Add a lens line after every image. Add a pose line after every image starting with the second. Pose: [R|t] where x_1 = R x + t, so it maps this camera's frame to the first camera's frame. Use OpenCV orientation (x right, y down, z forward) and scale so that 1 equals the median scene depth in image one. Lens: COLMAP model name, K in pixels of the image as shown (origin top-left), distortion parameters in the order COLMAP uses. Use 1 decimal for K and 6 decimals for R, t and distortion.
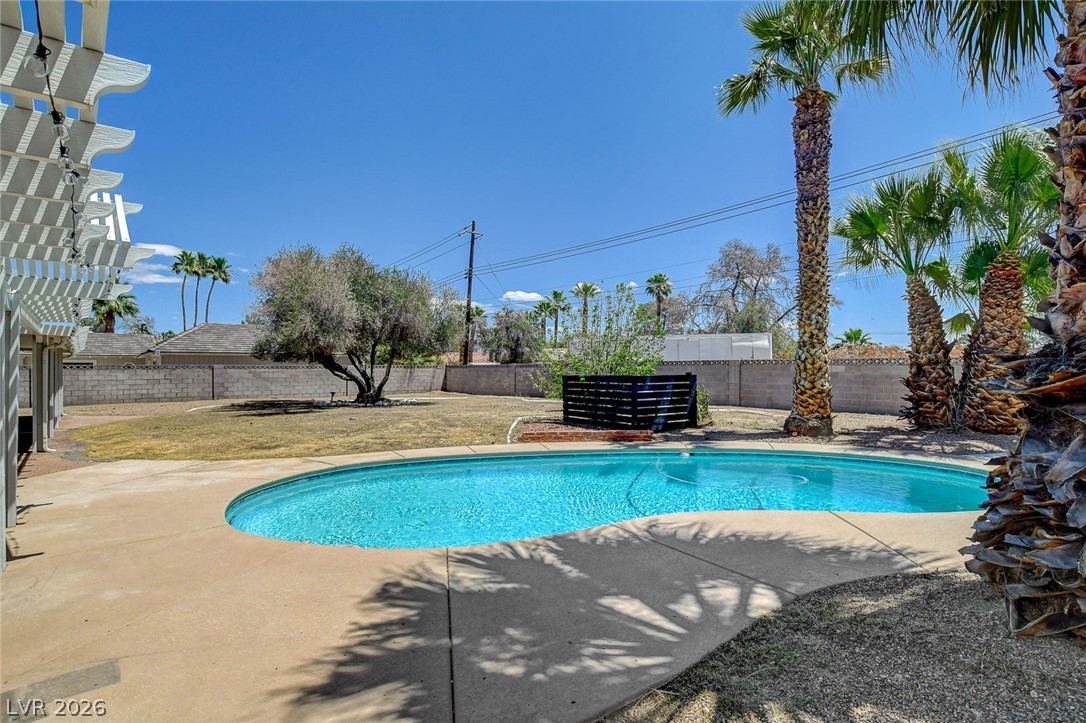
lens RADIAL K [[539.7, 0, 539.6], [0, 539.7, 364.4], [0, 0, 1]] dist [-0.004857, -0.000577]
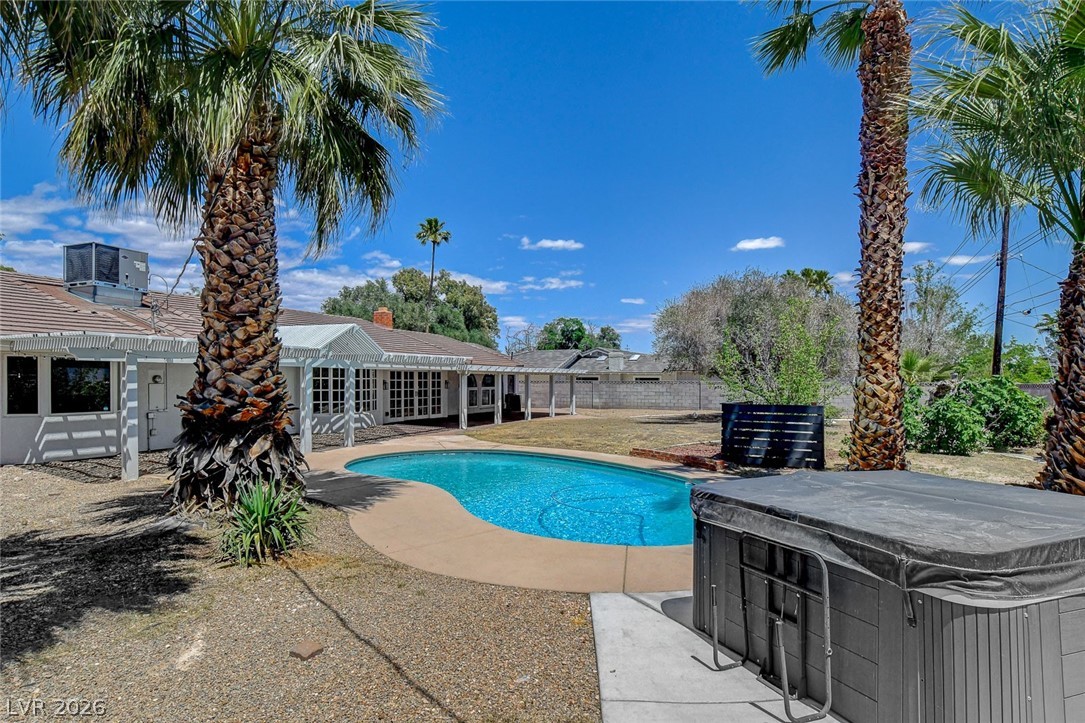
lens RADIAL K [[613.2, 0, 550.3], [0, 613.2, 371.9], [0, 0, 1]] dist [0.004135, 0.001114]
pose [[0.433303, -0.003233, -0.901242, 0.488944], [0.000003, 0.999994, -0.003586, -0.014707], [0.901248, 0.001551, 0.433301, 0.119149]]
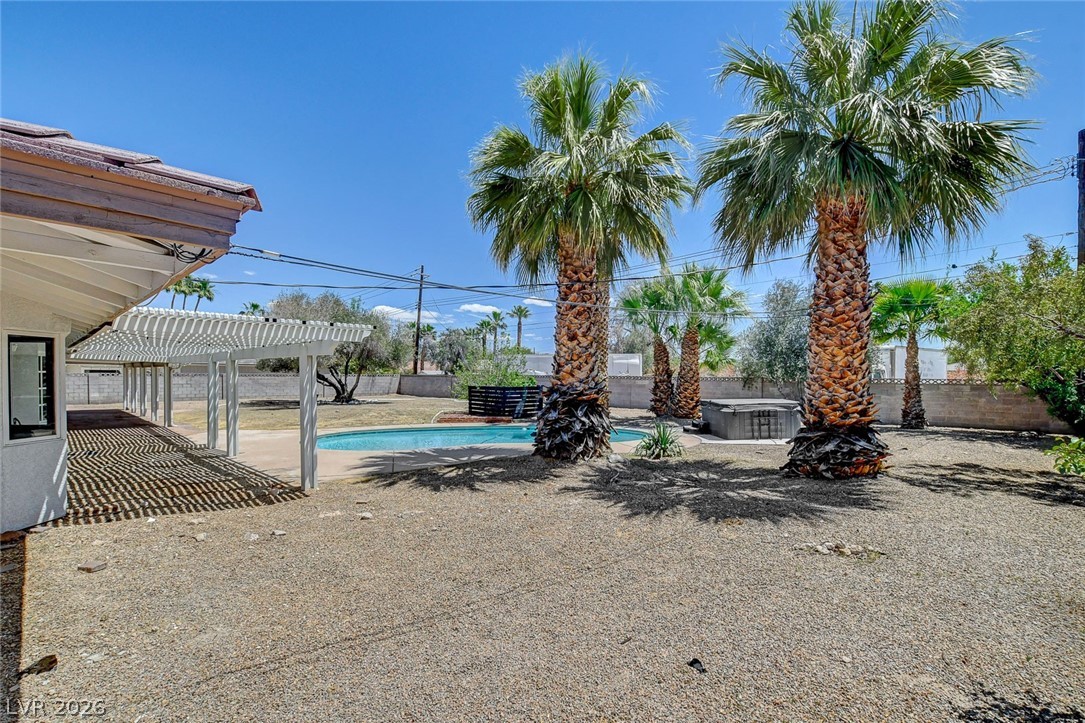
lens RADIAL K [[486.5, 0, 540.0], [0, 486.5, 377.8], [0, 0, 1]] dist [-0.000702, -0.000018]
pose [[0.994639, 0.010569, 0.102866, 0.061067], [-0.012166, 0.999815, 0.014910, -0.016811], [-0.102689, -0.016082, 0.994583, -0.302732]]
